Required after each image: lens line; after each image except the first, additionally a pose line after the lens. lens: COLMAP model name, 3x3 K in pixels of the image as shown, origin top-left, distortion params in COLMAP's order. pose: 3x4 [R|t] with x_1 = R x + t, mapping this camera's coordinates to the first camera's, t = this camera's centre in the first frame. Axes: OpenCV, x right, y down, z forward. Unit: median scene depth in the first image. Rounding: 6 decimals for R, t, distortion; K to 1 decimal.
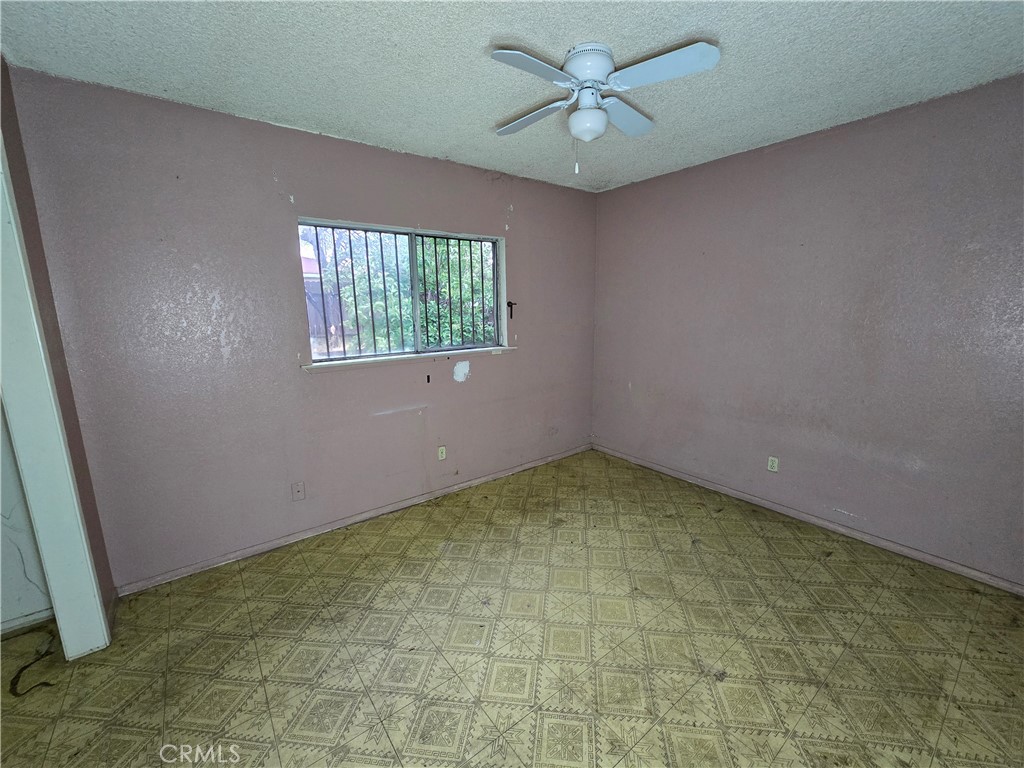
lens RADIAL K [[417.2, 0, 515.0], [0, 417.2, 388.1], [0, 0, 1]] dist [-0.002116, 0.000495]
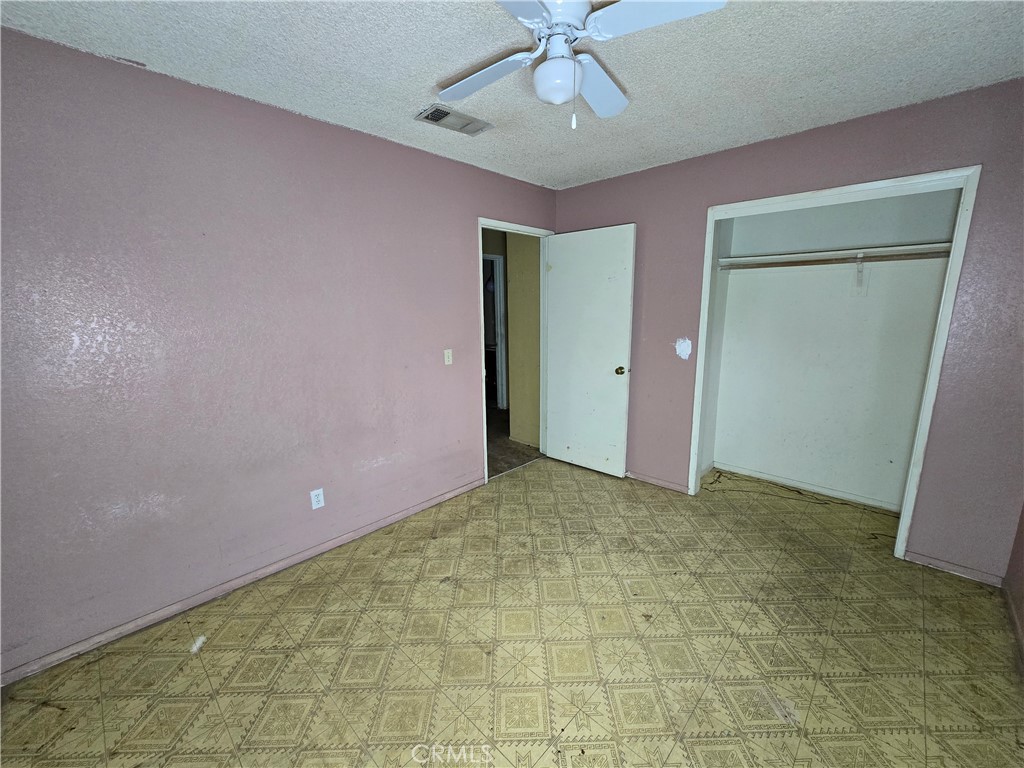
lens RADIAL K [[417.2, 0, 515.0], [0, 417.2, 388.1], [0, 0, 1]] dist [-0.002116, 0.000495]
pose [[-0.986752, 0.056516, -0.152072, 0.372570], [-0.006111, 0.923748, 0.382953, -0.360261], [0.162120, 0.378809, -0.911165, 1.739308]]
